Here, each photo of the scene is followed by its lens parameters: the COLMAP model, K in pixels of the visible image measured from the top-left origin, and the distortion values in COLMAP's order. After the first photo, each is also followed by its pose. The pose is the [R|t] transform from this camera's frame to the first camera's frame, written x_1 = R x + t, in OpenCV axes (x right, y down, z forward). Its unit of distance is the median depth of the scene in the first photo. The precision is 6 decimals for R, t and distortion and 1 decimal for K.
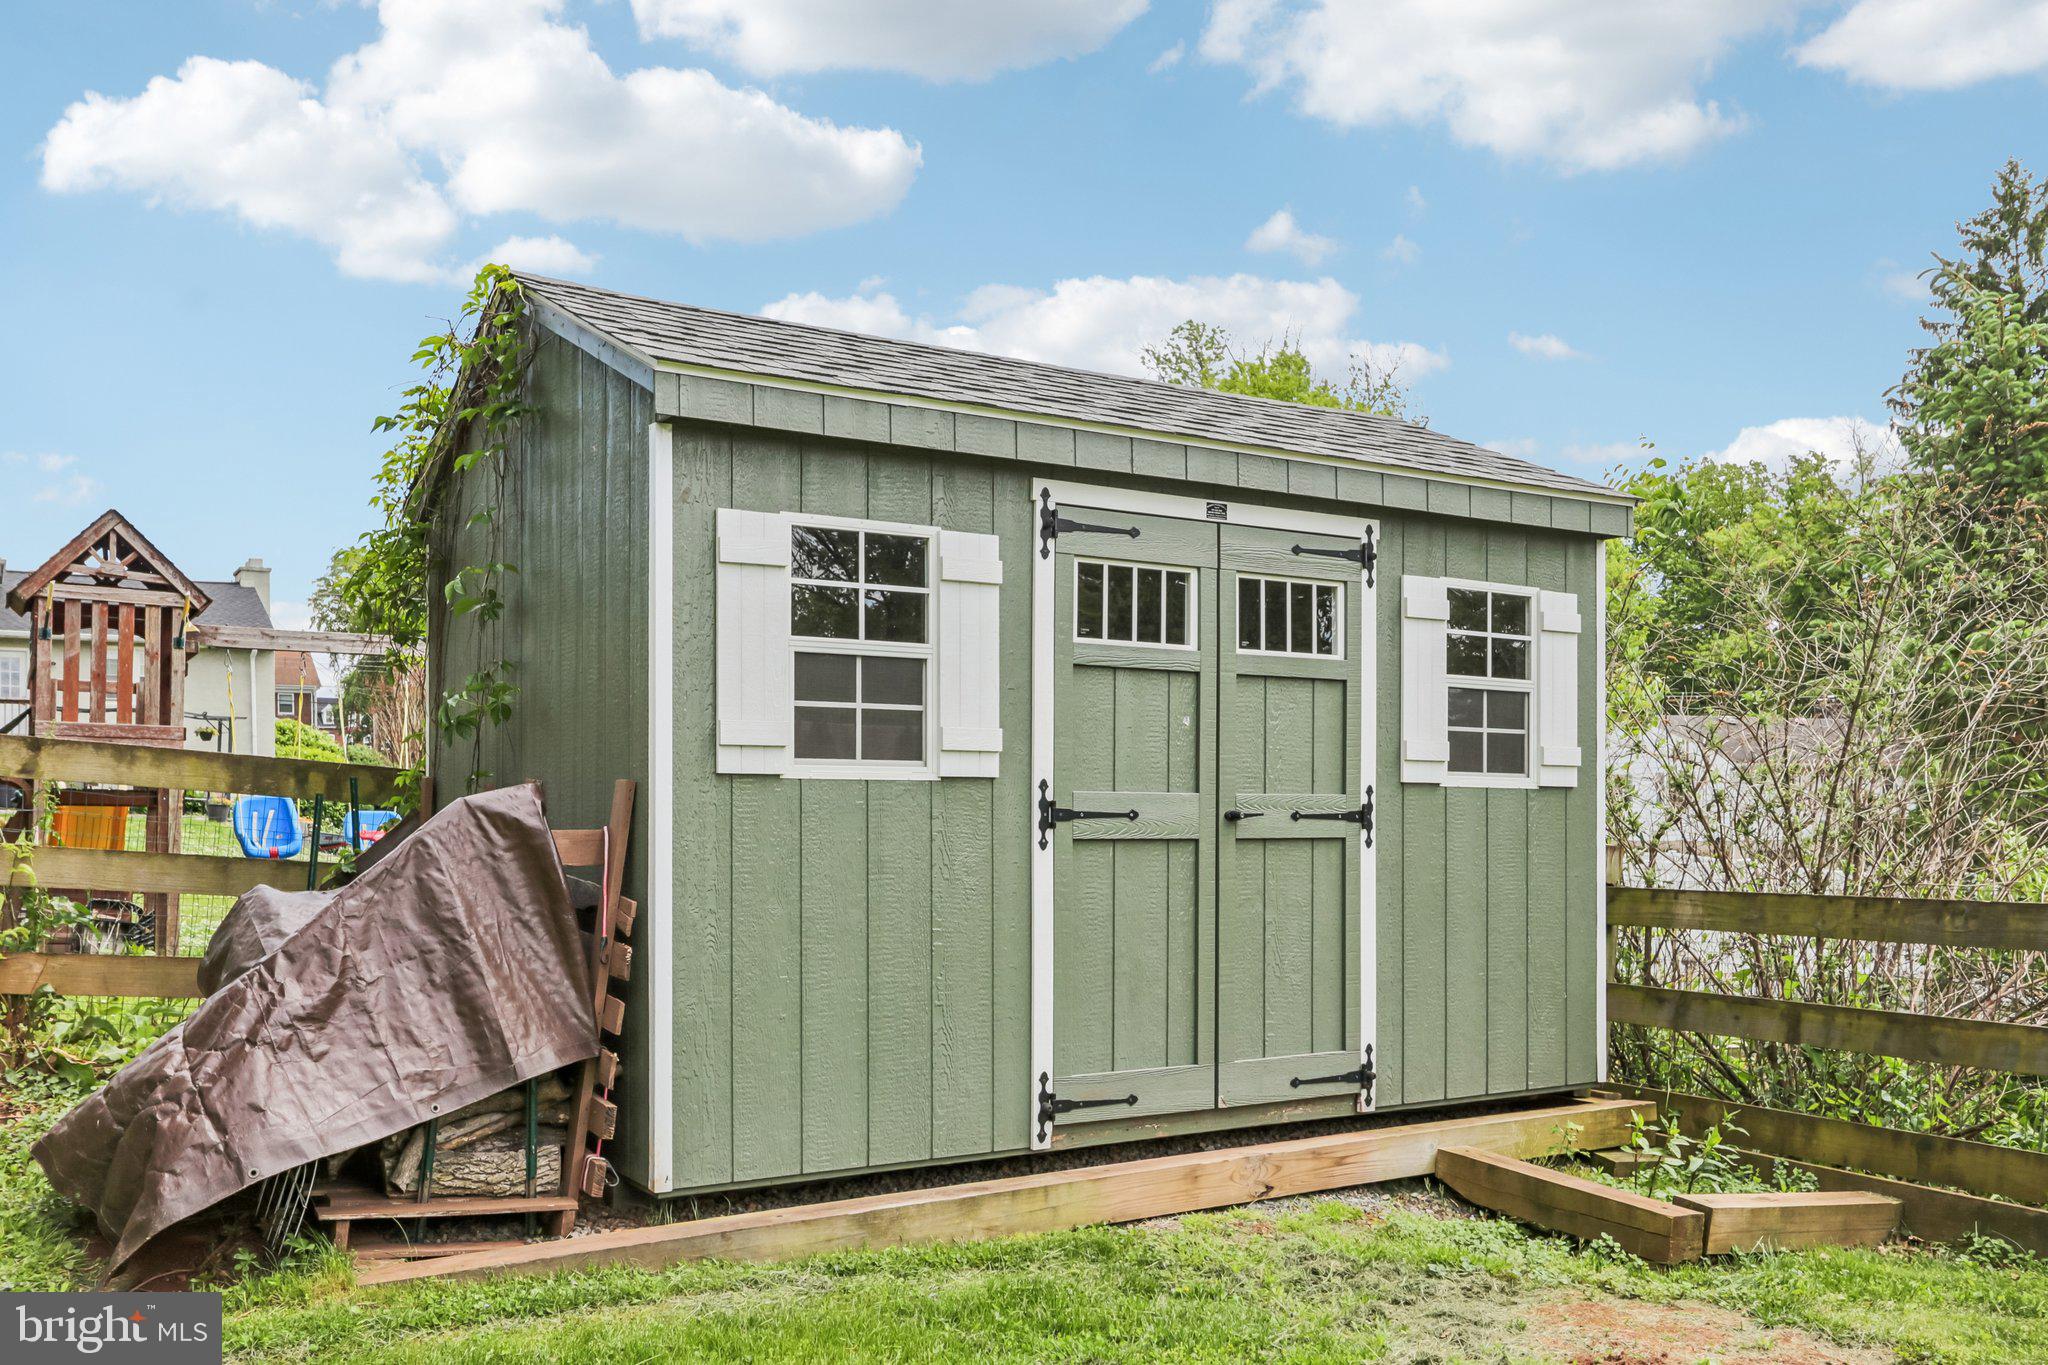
lens RADIAL K [[1674.4, 0, 1025.1], [0, 1674.4, 810.6], [0, 0, 1]] dist [0.009634, 0.007939]
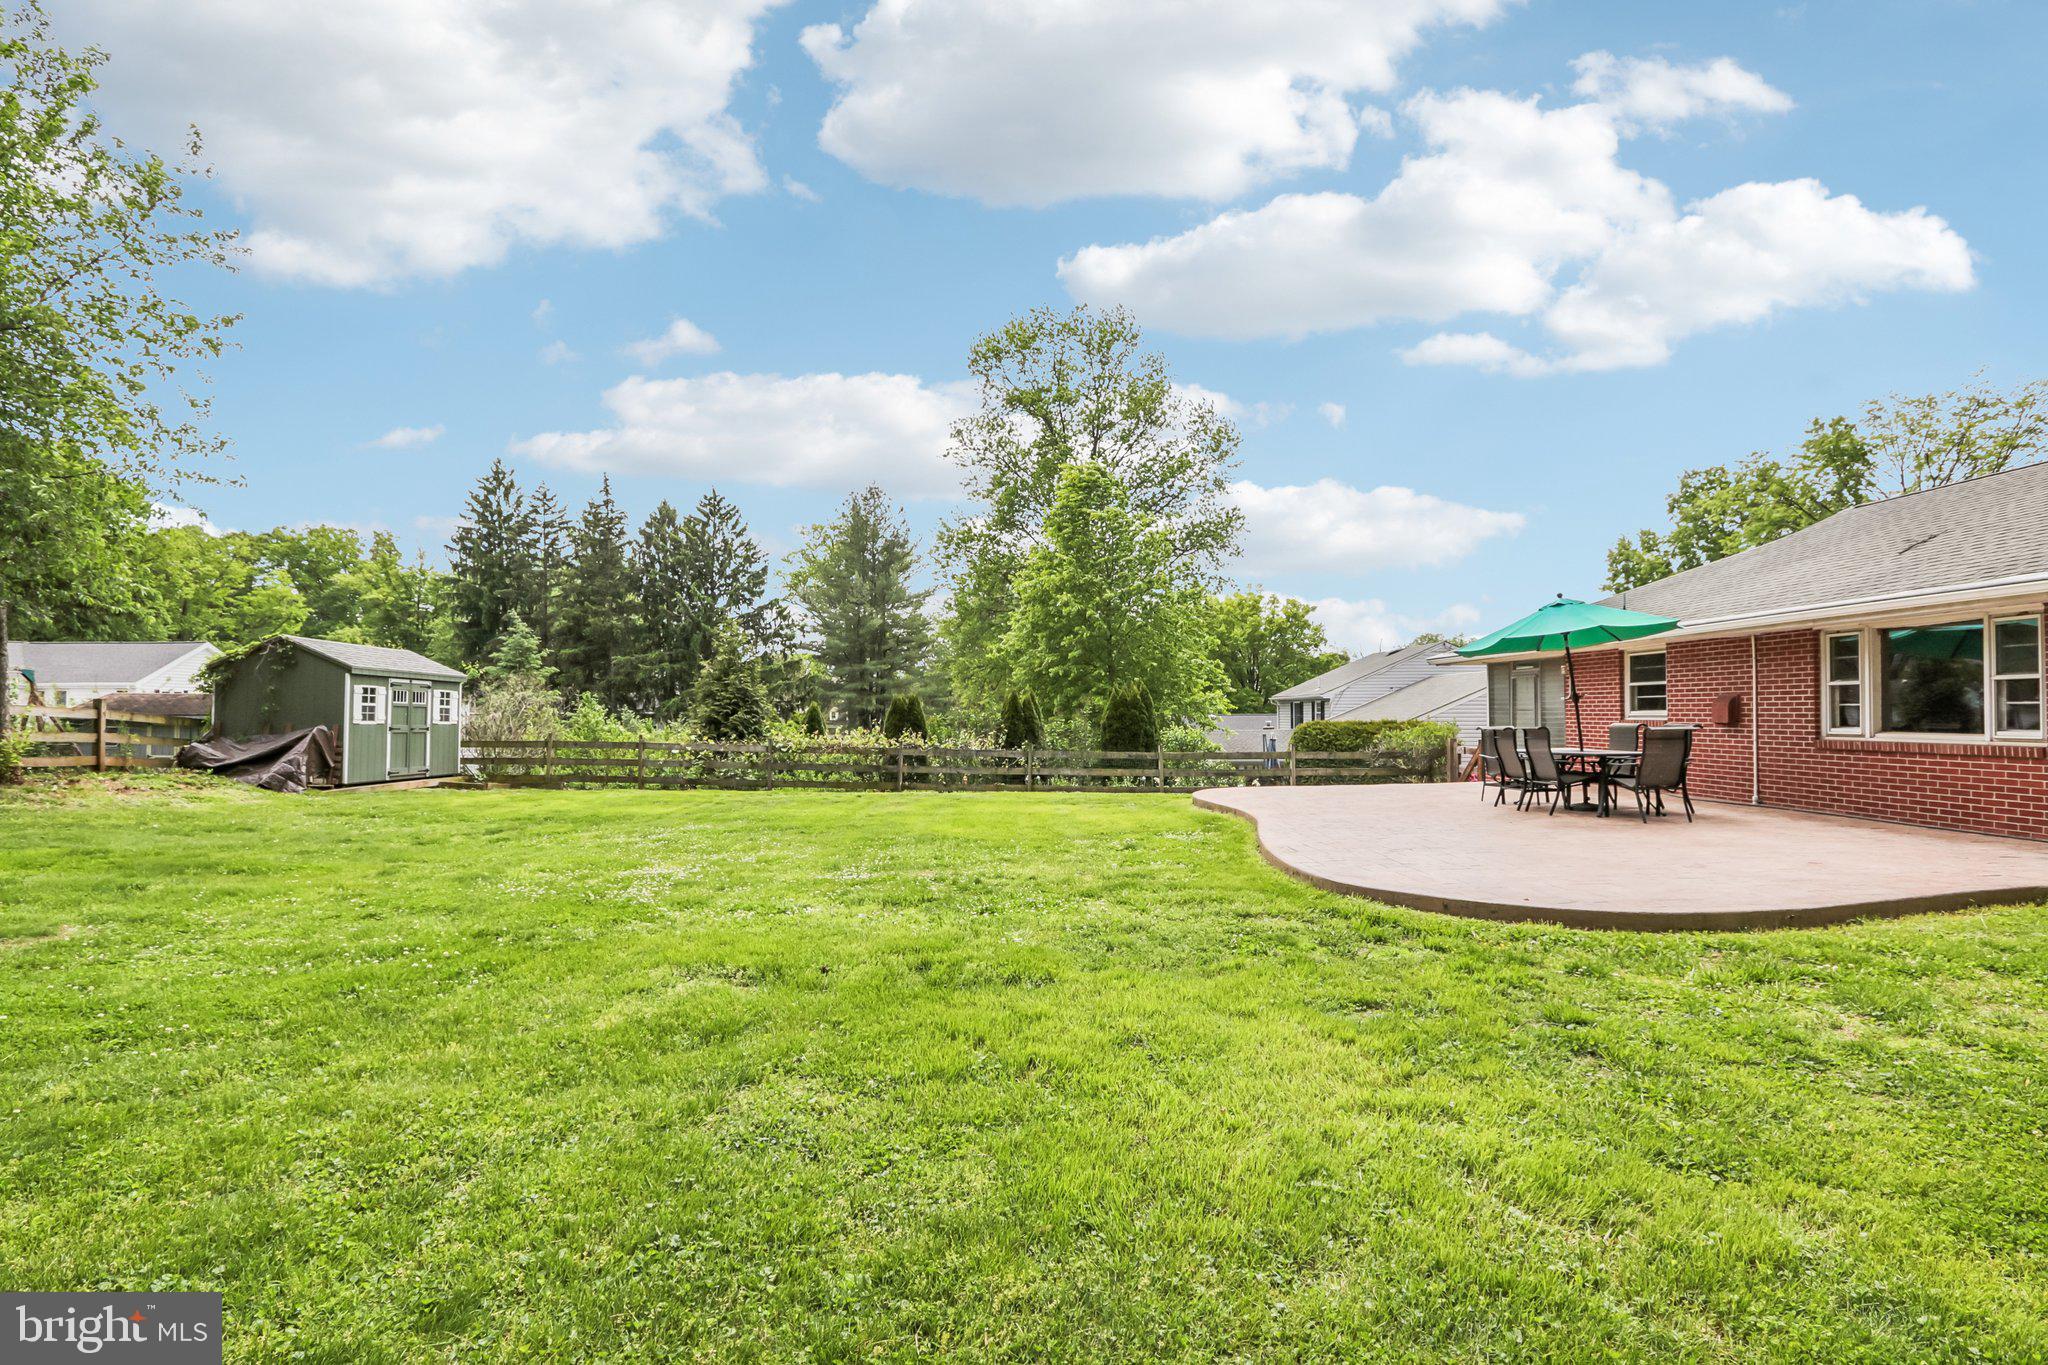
lens RADIAL K [[965.0, 0, 1024.0], [0, 965.0, 682.5], [0, 0, 1]] dist [-0.015747, 0.008829]
pose [[0.496323, 0.037871, 0.867311, -1.818435], [-0.004971, 0.999156, -0.040784, -0.034469], [-0.868124, 0.015931, 0.496092, -2.725999]]
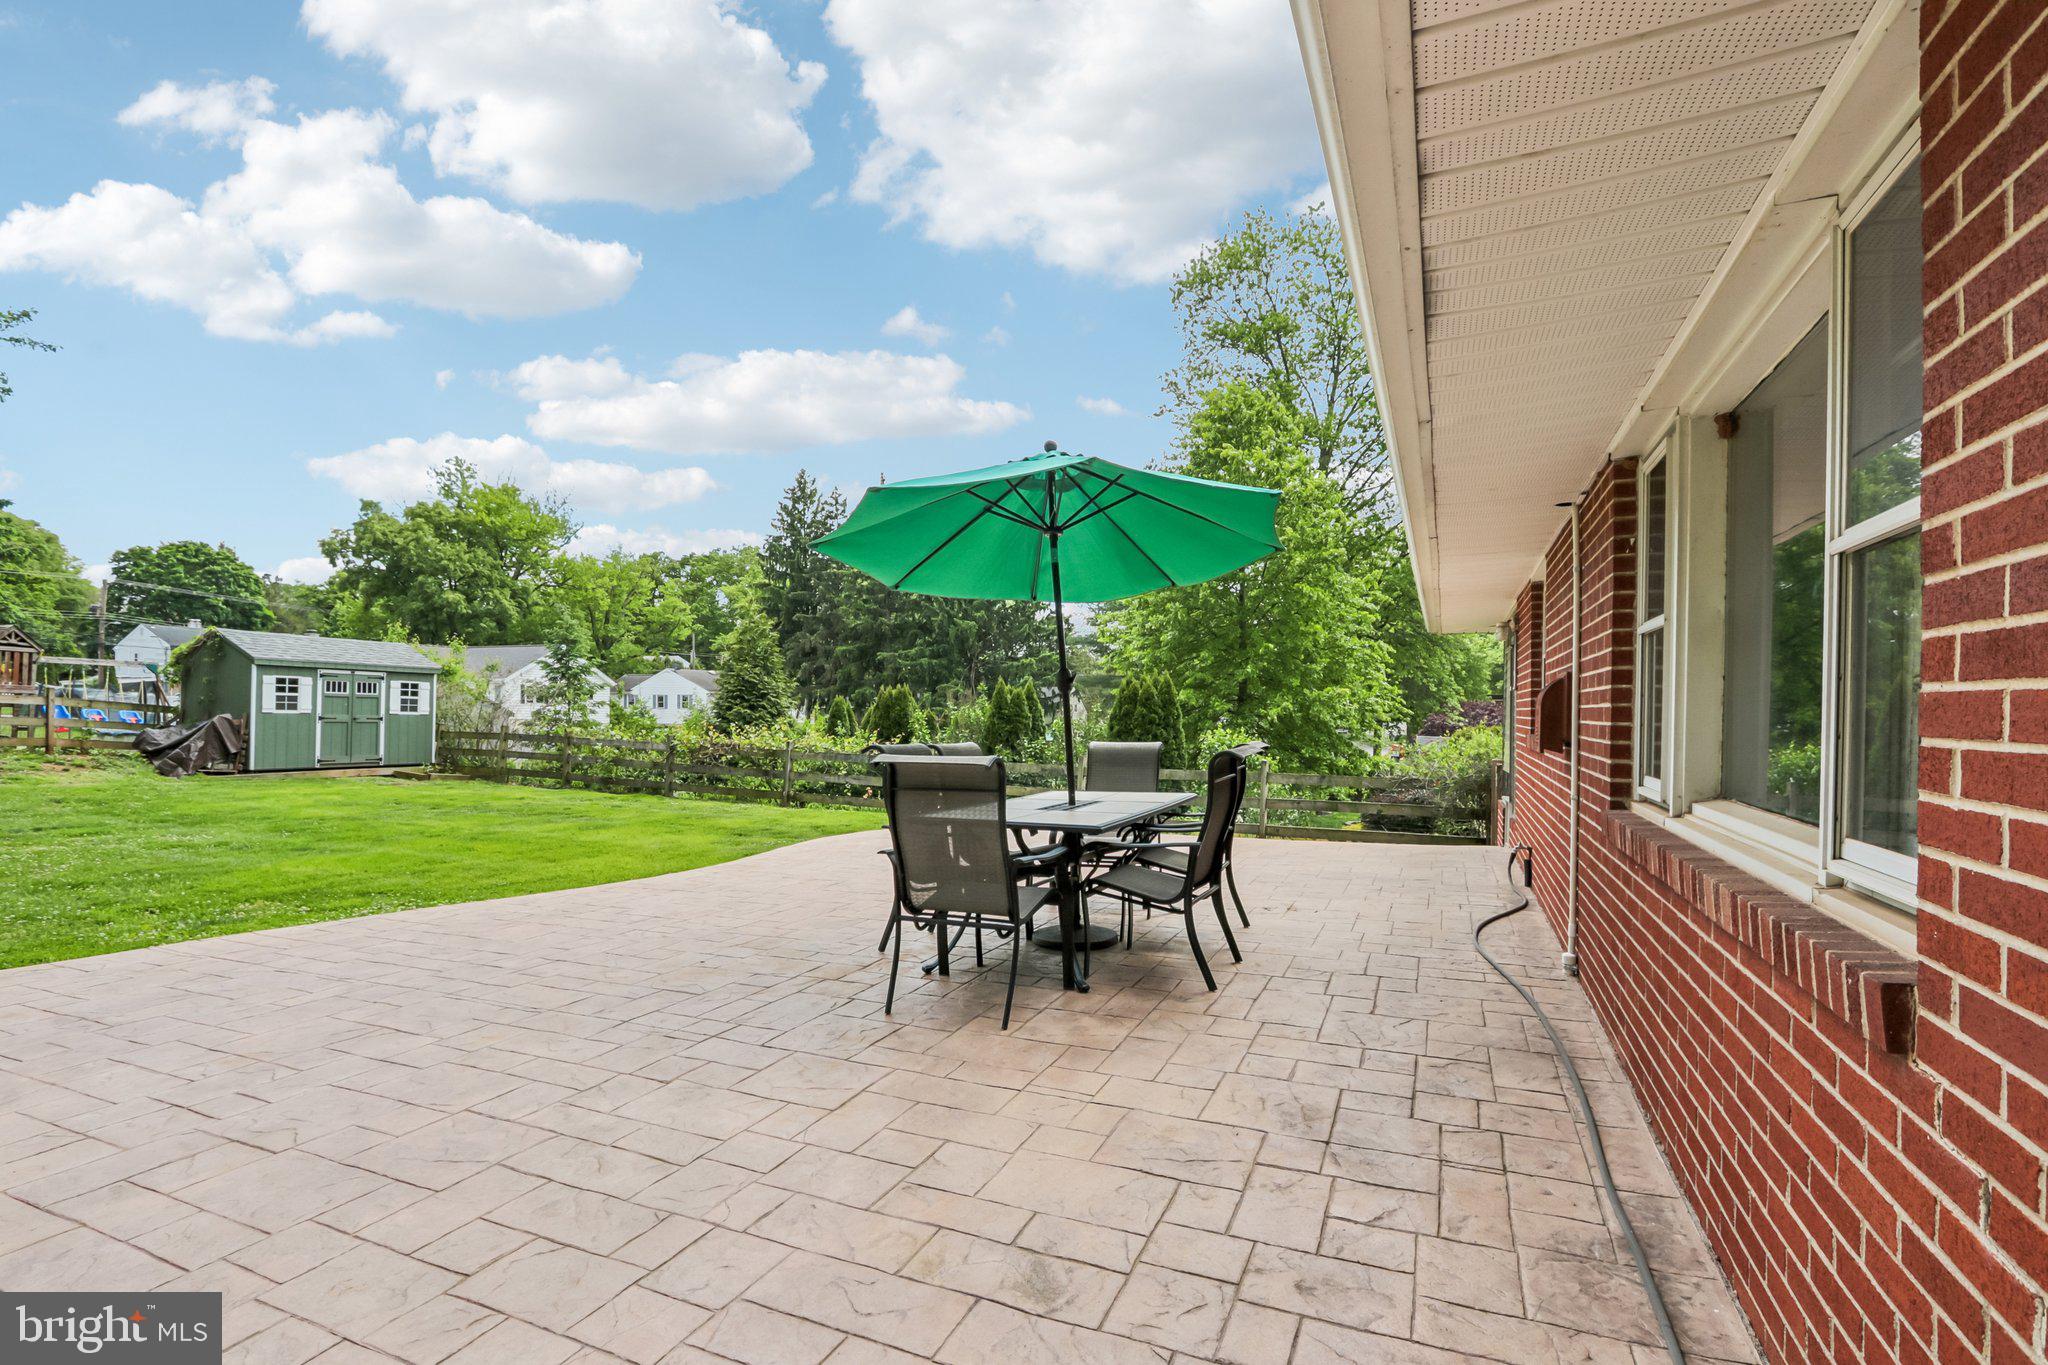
lens RADIAL K [[969.8, 0, 1023.5], [0, 969.8, 701.4], [0, 0, 1]] dist [-0.004151, -0.000074]
pose [[0.824159, 0.022961, 0.565893, 0.128741], [-0.019218, 0.999736, -0.012575, -0.063968], [-0.566032, -0.000512, 0.824383, -3.457690]]
